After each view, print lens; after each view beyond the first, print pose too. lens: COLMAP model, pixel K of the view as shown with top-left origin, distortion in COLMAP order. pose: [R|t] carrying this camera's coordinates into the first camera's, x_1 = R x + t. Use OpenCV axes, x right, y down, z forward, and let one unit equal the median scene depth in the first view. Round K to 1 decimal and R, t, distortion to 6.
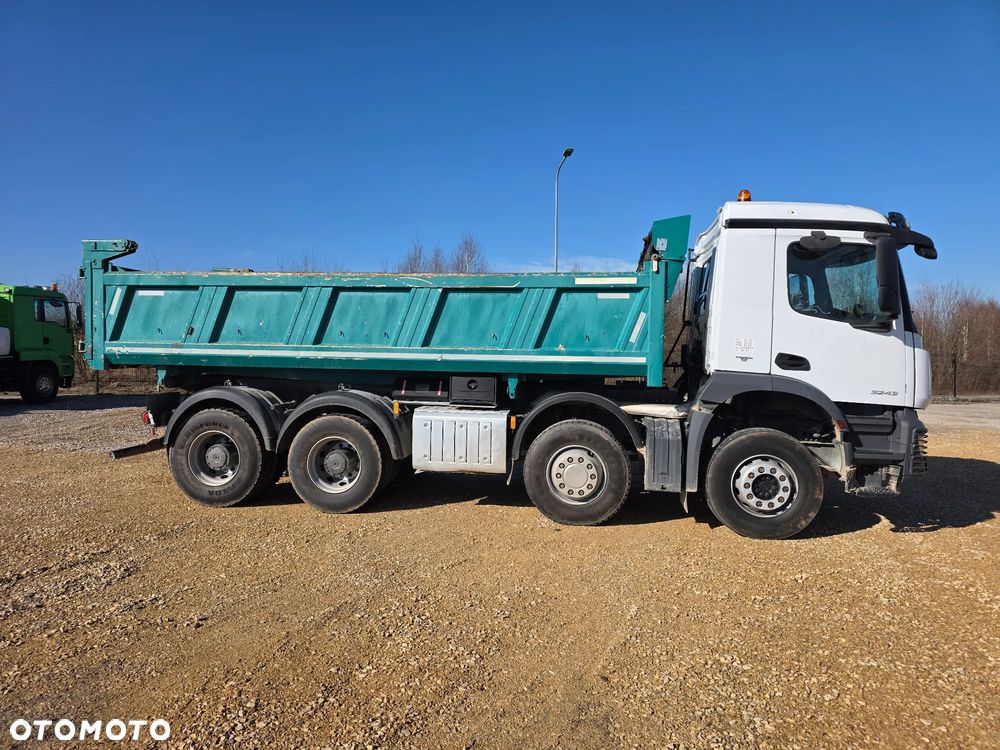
lens RADIAL K [[671.7, 0, 500.0], [0, 671.7, 375.0], [0, 0, 1]] dist [0.080637, -0.080730]
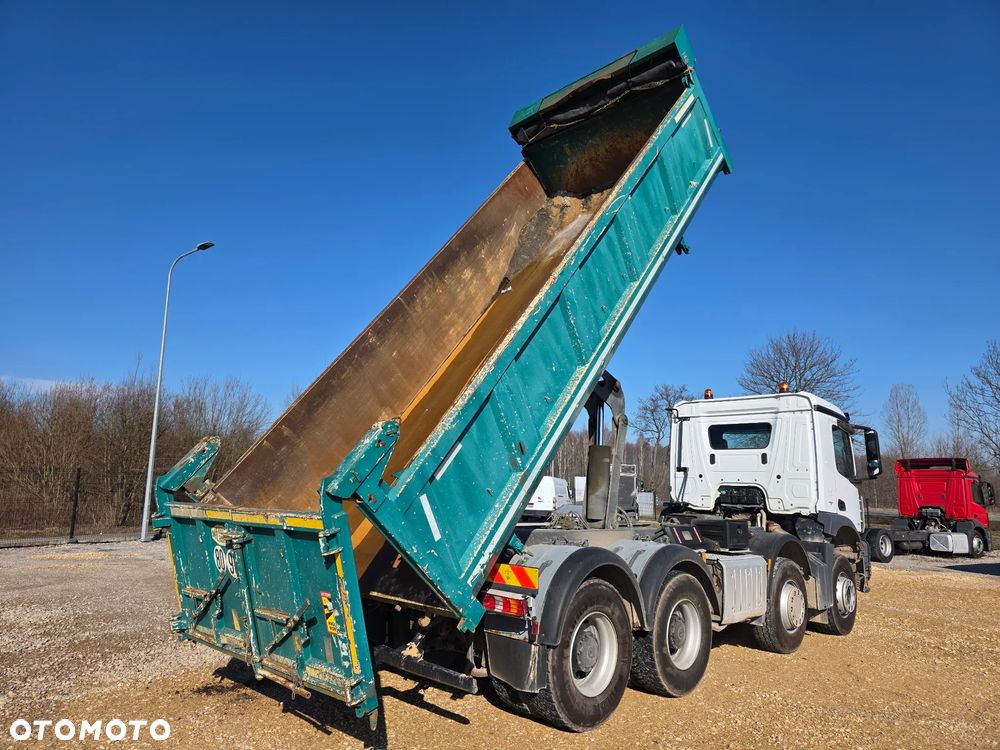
lens RADIAL K [[675.7, 0, 500.0], [0, 675.7, 375.0], [0, 0, 1]] dist [0.057818, -0.052868]
pose [[0.567193, 0.139472, 0.811689, -1.199684], [0.007300, 0.984666, -0.174296, -0.042840], [-0.823552, 0.104785, 0.557478, 0.719711]]
